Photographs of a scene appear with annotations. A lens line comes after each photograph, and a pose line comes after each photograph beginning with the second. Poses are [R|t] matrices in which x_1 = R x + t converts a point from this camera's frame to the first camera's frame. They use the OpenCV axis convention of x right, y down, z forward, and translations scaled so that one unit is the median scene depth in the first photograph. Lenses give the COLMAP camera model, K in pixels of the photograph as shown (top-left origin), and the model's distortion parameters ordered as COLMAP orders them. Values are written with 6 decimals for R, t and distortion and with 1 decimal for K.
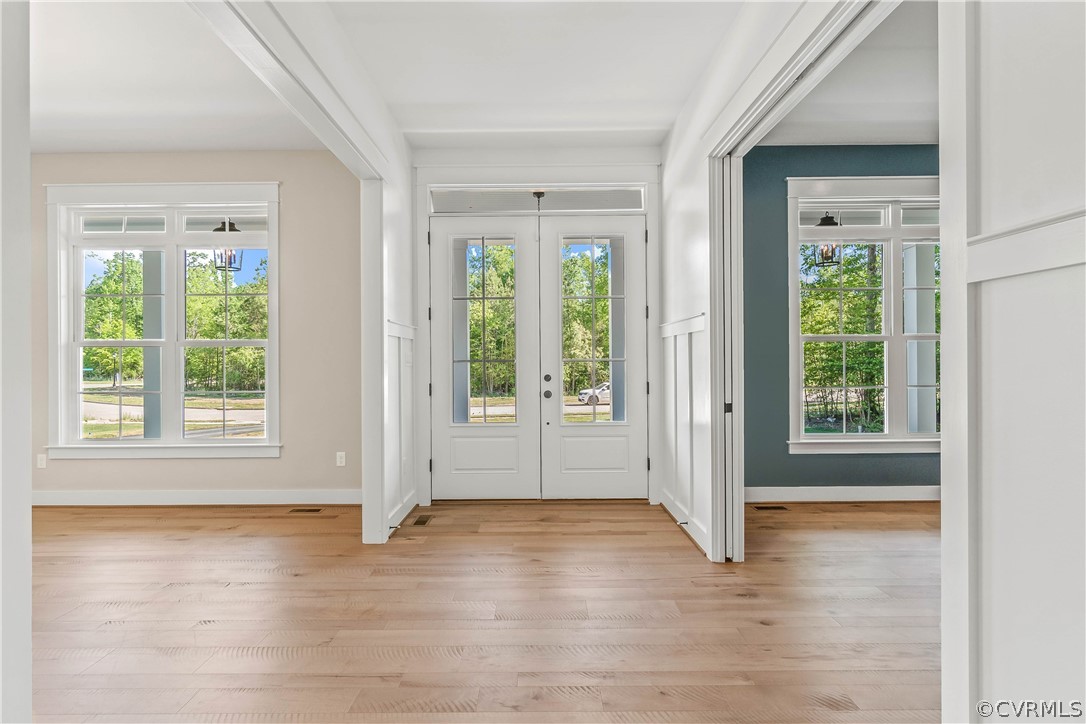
lens RADIAL K [[503.2, 0, 543.0], [0, 503.2, 362.0], [0, 0, 1]] dist [0.002194, 0.000221]
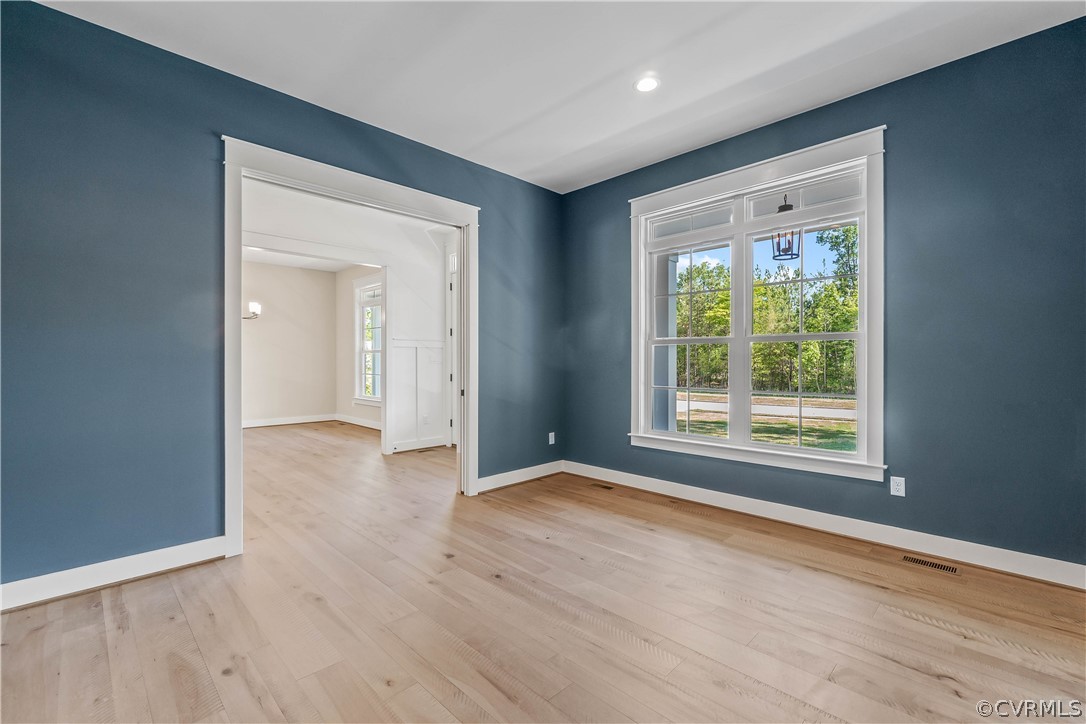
lens RADIAL K [[475.2, 0, 543.0], [0, 475.2, 362.0], [0, 0, 1]] dist [0.129913, 0.000016]
pose [[0.697406, 0.008977, -0.716620, 1.127120], [-0.004931, 0.999958, 0.007728, -0.011435], [0.716660, -0.001856, 0.697421, 0.107294]]
